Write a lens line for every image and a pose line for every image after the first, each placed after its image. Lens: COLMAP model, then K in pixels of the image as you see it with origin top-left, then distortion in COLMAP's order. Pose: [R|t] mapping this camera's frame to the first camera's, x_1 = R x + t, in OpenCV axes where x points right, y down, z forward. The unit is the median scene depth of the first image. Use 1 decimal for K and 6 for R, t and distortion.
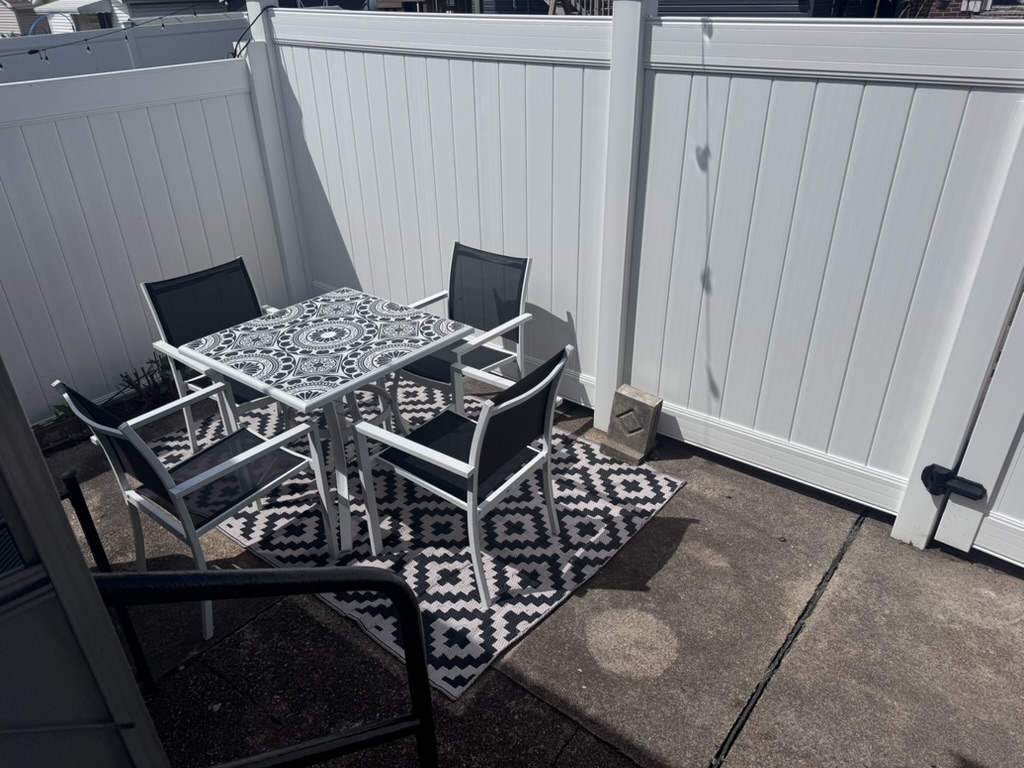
lens RADIAL K [[706.8, 0, 515.4], [0, 706.8, 385.2], [0, 0, 1]] dist [0.014096, -0.000011]
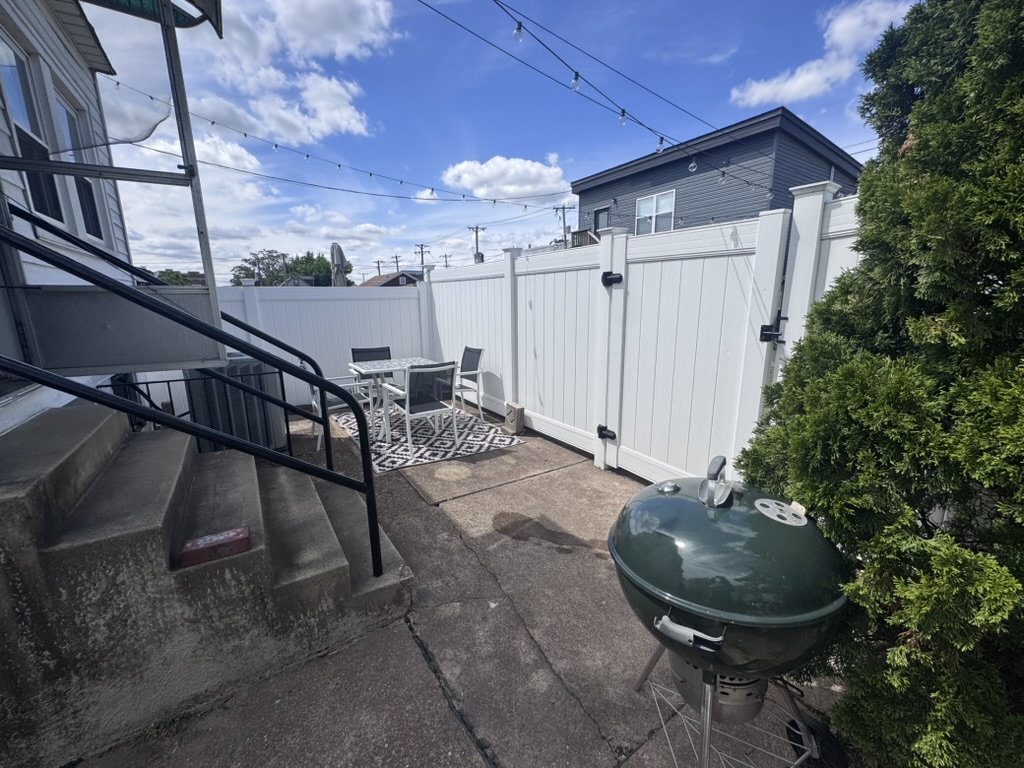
lens RADIAL K [[408.5, 0, 513.6], [0, 408.5, 380.9], [0, 0, 1]] dist [-0.000531, -0.000211]
pose [[0.943755, 0.068550, -0.323461, 0.679960], [-0.164269, 0.946207, -0.278761, 0.356360], [0.286952, 0.316217, 0.904249, -0.274683]]
